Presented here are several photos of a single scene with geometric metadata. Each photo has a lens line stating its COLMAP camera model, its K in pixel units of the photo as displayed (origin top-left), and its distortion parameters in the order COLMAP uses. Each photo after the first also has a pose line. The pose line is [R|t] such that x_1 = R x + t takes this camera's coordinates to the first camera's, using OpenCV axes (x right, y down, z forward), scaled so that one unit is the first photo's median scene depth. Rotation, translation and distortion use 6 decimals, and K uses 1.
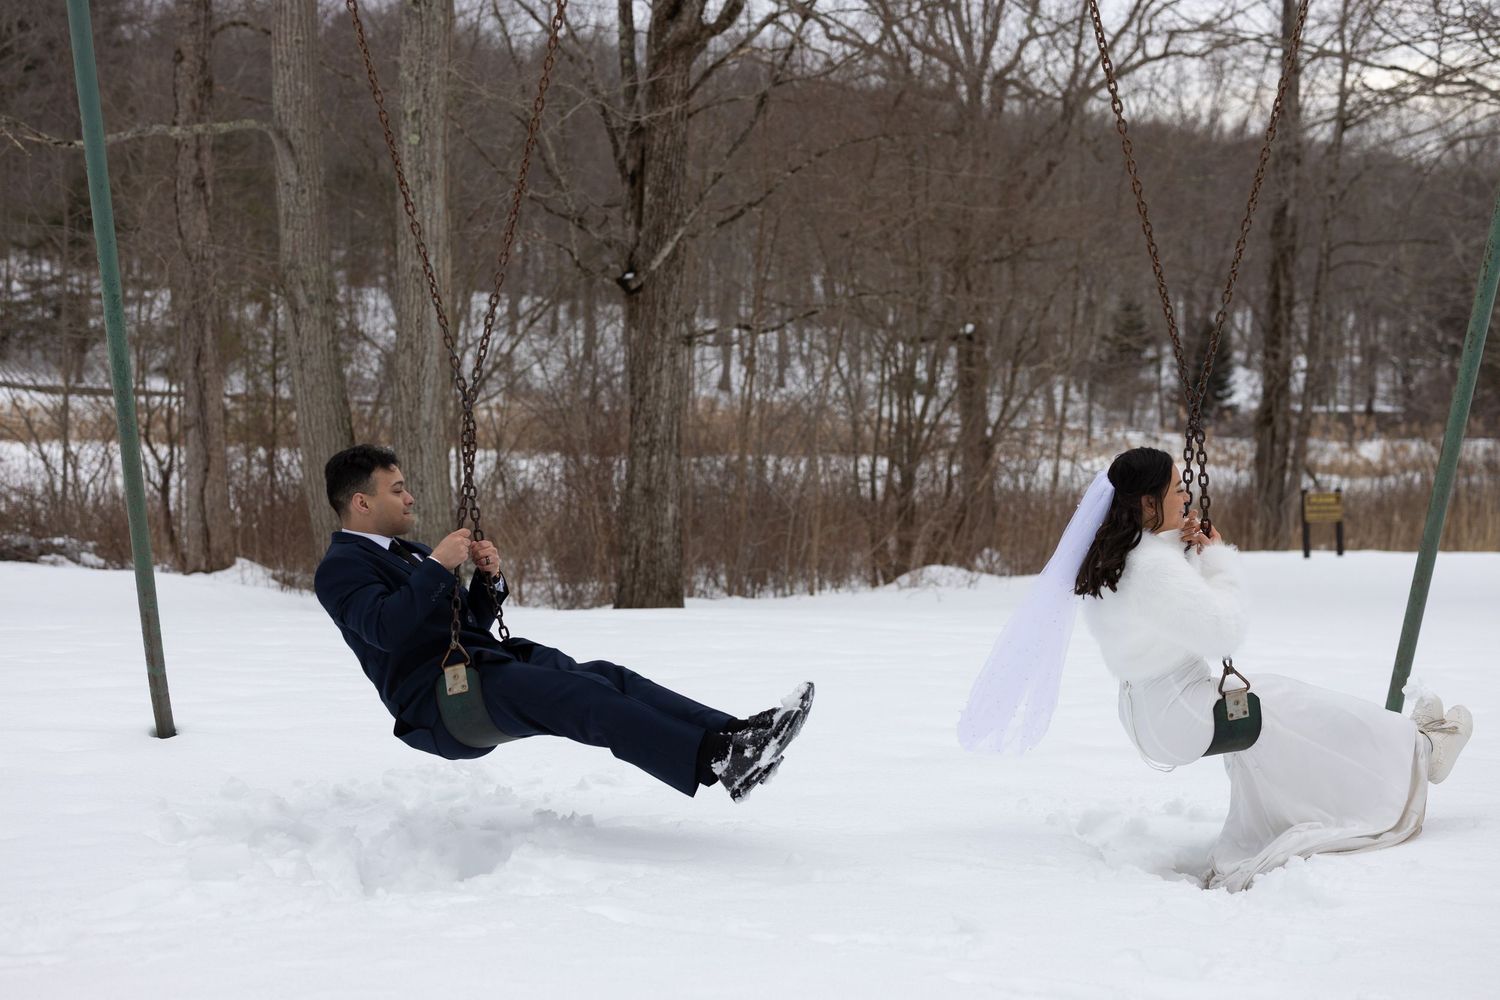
lens RADIAL K [[2179.2, 0, 750.0], [0, 2179.2, 500.0], [0, 0, 1]] dist [-0.018871, 0.010456]
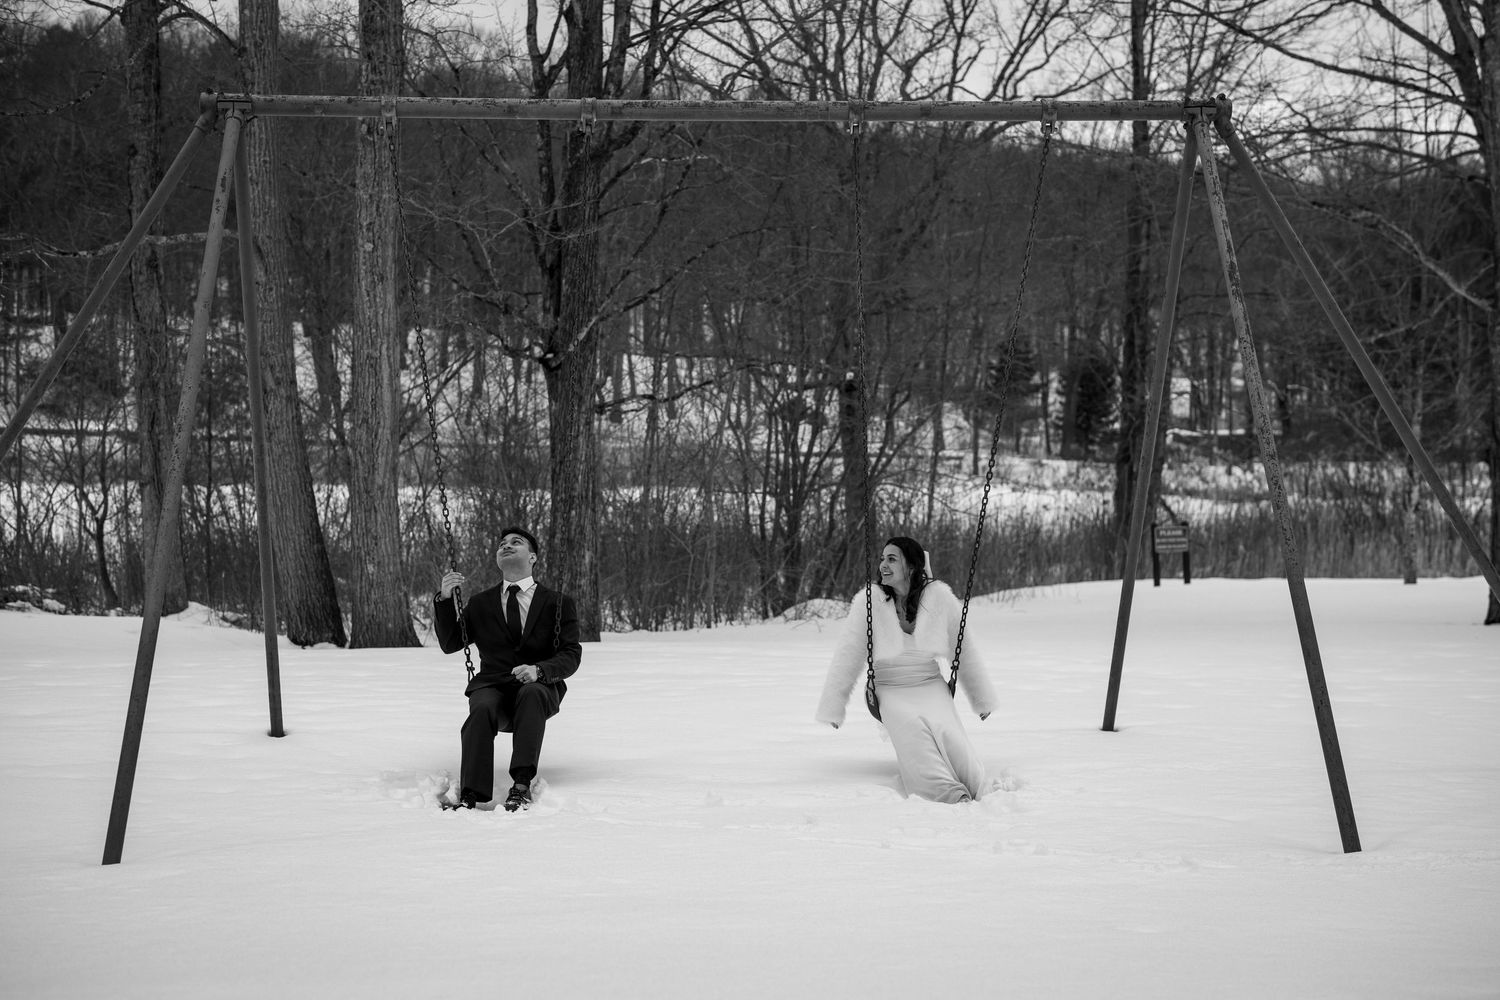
lens RADIAL K [[2179.2, 0, 750.0], [0, 2179.2, 500.0], [0, 0, 1]] dist [-0.018871, 0.010456]
pose [[0.998665, -0.012795, 0.050049, -0.005710], [0.013473, 0.999822, -0.013222, -0.006704], [-0.049871, 0.013879, 0.998659, -0.120182]]
